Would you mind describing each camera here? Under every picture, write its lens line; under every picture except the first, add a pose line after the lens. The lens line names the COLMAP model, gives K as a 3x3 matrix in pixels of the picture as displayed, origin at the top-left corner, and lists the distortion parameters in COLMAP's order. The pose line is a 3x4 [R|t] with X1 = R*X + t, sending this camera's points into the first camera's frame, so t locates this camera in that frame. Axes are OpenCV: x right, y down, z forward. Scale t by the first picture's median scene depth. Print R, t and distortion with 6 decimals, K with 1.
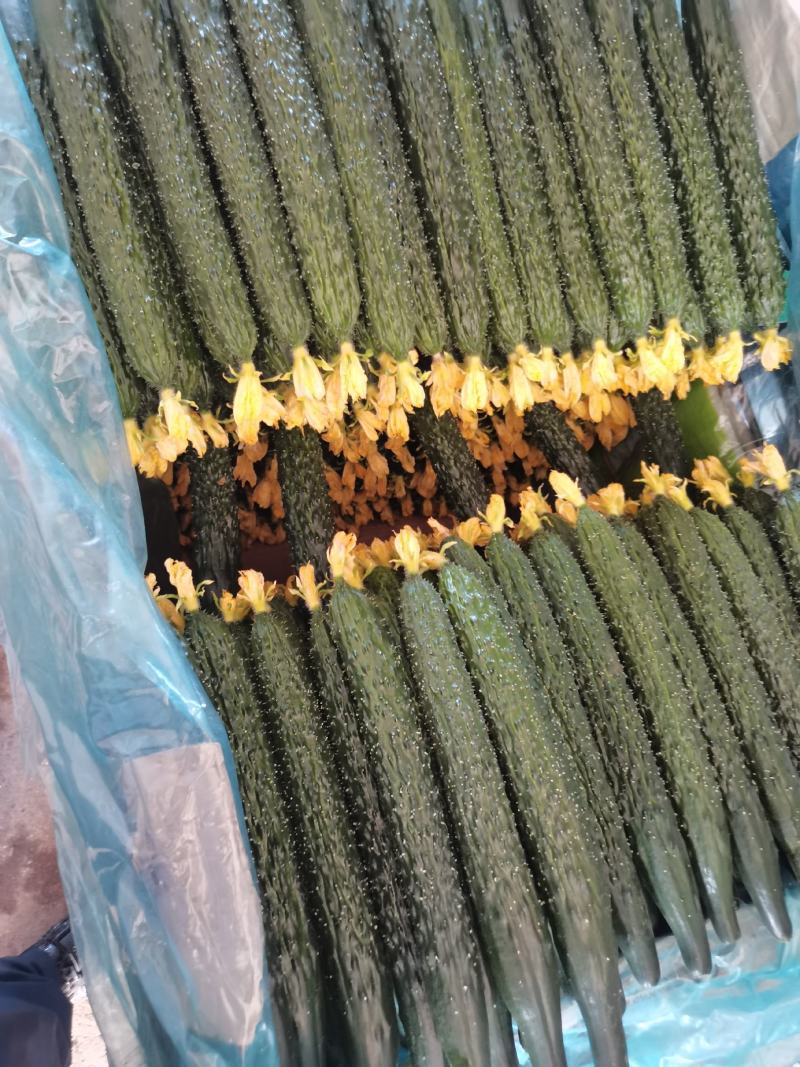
lens RADIAL K [[743.4, 0, 400.0], [0, 743.4, 533.5], [0, 0, 1]] dist [0.044395, -0.030141]
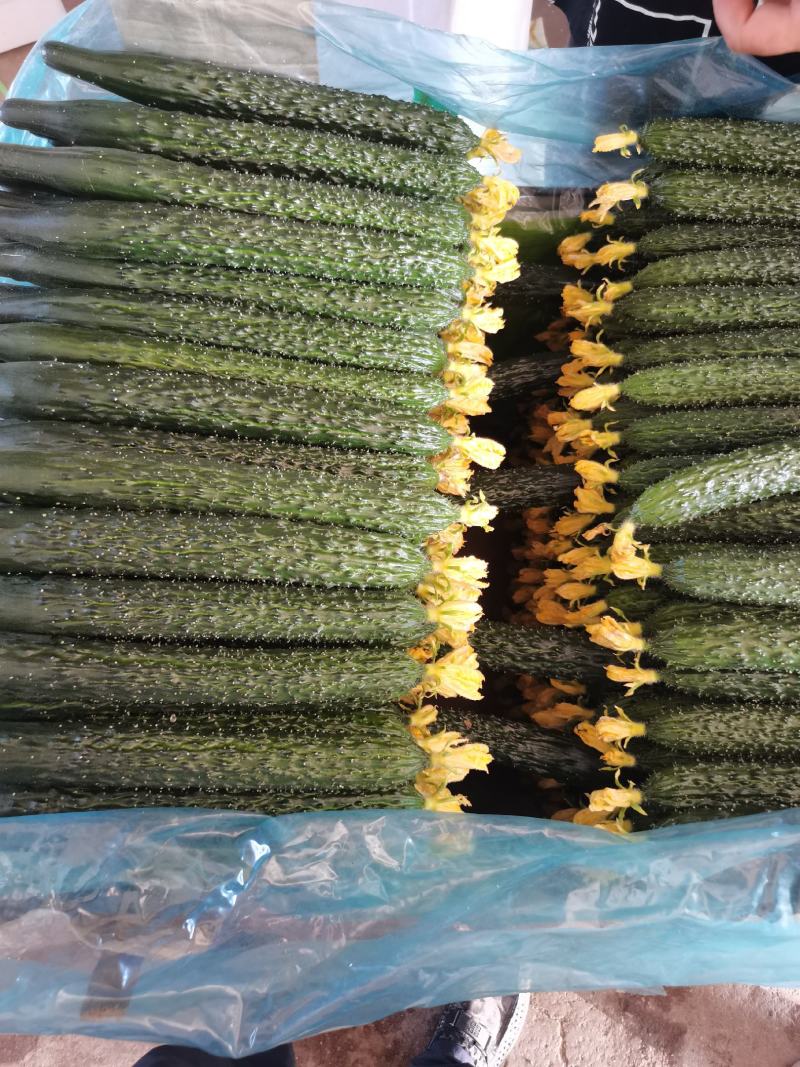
lens RADIAL K [[743.4, 0, 400.0], [0, 743.4, 533.5], [0, 0, 1]] dist [0.044395, -0.030141]
pose [[0.318371, -0.947036, 0.041998, -0.076638], [0.939351, 0.321127, 0.120407, -0.372765], [-0.127516, 0.001117, 0.991836, 0.042885]]
